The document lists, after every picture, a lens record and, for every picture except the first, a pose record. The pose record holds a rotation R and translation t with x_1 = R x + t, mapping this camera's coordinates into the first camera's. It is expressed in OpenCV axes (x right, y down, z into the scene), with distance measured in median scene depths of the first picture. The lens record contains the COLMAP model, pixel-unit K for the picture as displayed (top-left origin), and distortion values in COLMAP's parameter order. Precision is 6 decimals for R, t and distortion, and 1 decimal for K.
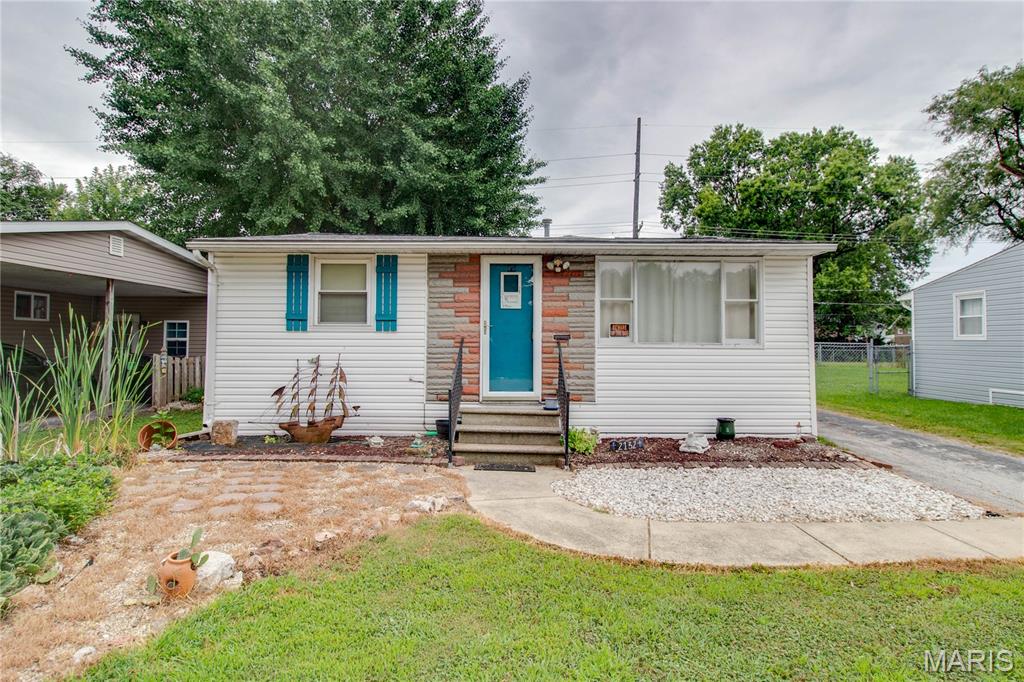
lens RADIAL K [[543.3, 0, 516.1], [0, 543.3, 324.9], [0, 0, 1]] dist [0.001596, -0.013457]
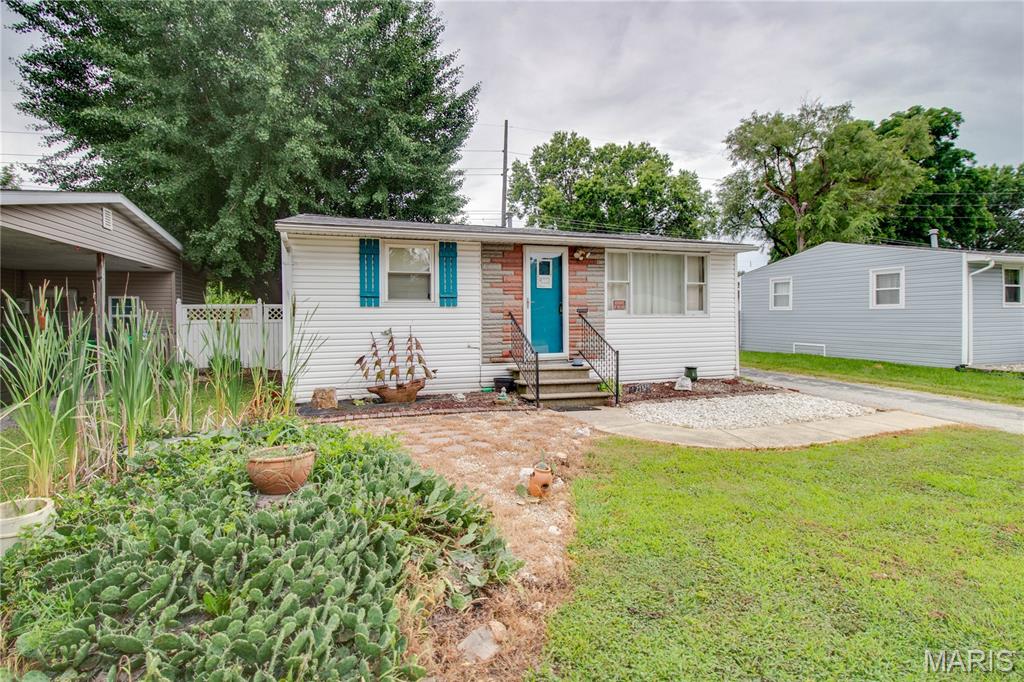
lens RADIAL K [[490.0, 0, 515.8], [0, 490.0, 324.1], [0, 0, 1]] dist [0.003738, -0.015194]
pose [[0.949288, -0.016533, 0.313974, -0.434699], [0.000737, 0.998731, 0.050364, -0.003924], [-0.314408, -0.047578, 0.948095, -0.065689]]
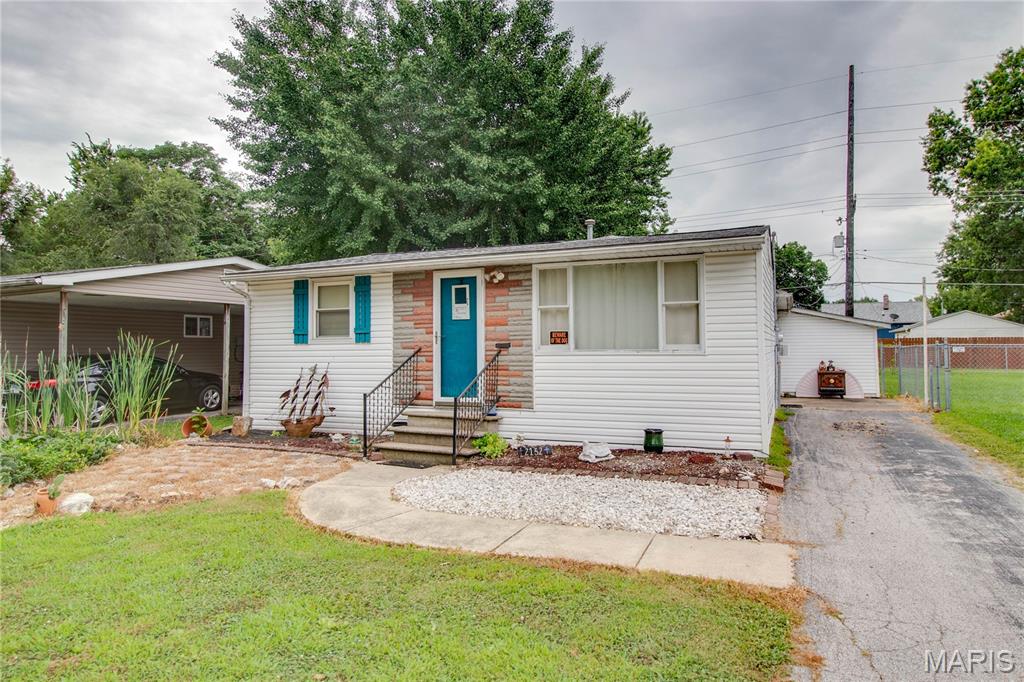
lens RADIAL K [[610.4, 0, 532.1], [0, 610.4, 325.3], [0, 0, 1]] dist [-0.000895, -0.001687]
pose [[0.927353, -0.027971, -0.373141, 0.567983], [0.025830, 0.999609, -0.010739, -0.002076], [0.373295, 0.000321, 0.927713, -0.056190]]
